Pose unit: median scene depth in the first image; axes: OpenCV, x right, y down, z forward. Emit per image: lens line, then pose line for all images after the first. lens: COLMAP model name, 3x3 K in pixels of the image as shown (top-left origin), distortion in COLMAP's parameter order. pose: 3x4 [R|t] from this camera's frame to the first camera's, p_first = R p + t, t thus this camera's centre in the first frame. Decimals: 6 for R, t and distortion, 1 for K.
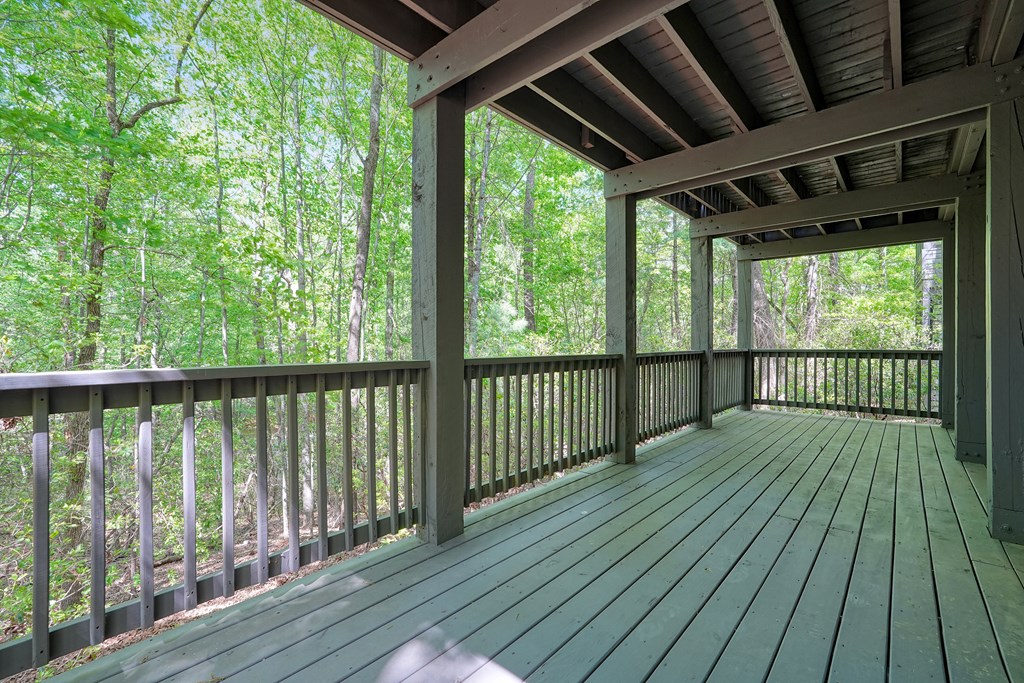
lens RADIAL K [[450.2, 0, 517.0], [0, 450.2, 341.3], [0, 0, 1]] dist [-0.007416, 0.000942]
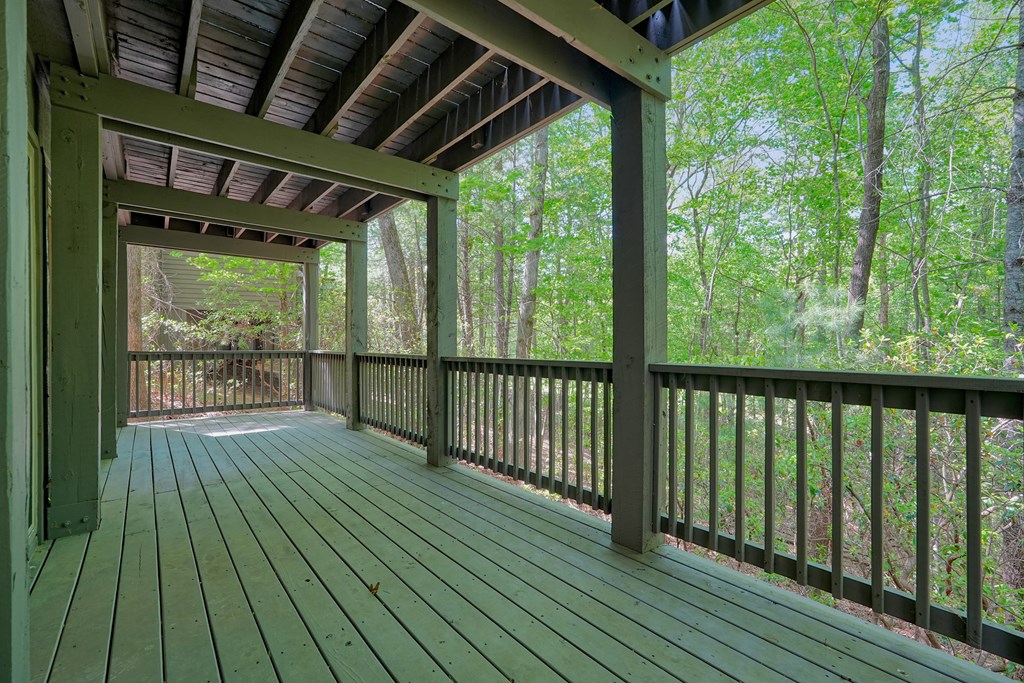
lens RADIAL K [[450.2, 0, 516.4], [0, 450.2, 341.3], [0, 0, 1]] dist [-0.007416, 0.000942]
pose [[-0.171079, 0.001690, -0.985256, 0.895240], [-0.002423, 0.999995, 0.002136, -0.006723], [0.985254, 0.002752, -0.171074, 0.999420]]
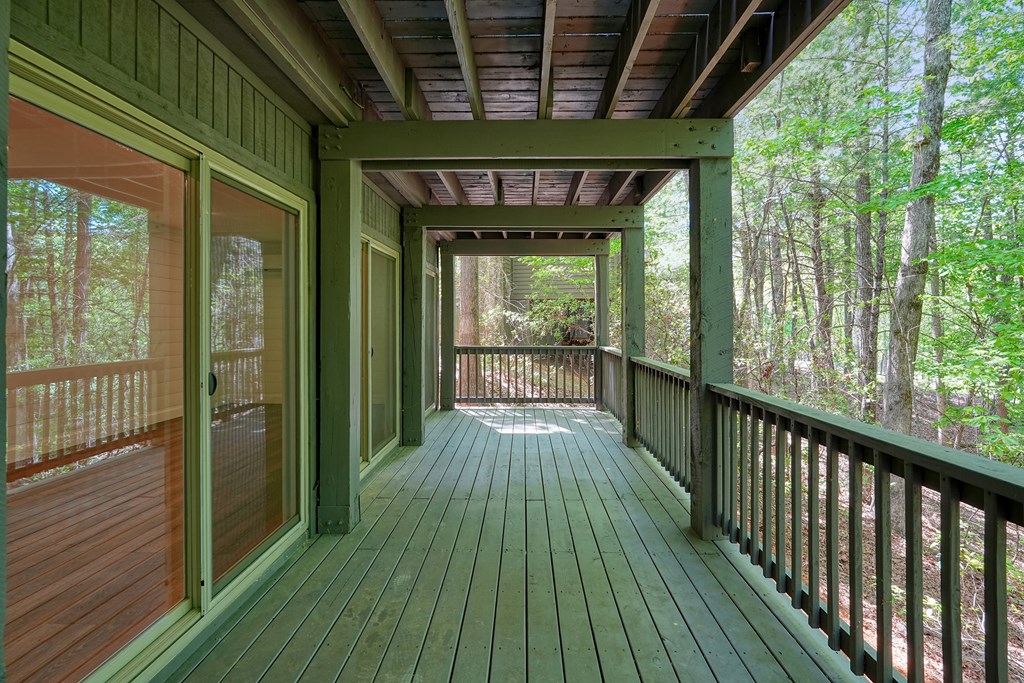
lens RADIAL K [[467.1, 0, 508.8], [0, 467.1, 318.4], [0, 0, 1]] dist [-0.002214, -0.000799]
pose [[-0.772200, -0.001812, -0.635377, 0.708094], [0.002729, 0.999977, -0.006167, -0.052497], [0.635374, -0.006496, -0.772177, 1.023637]]
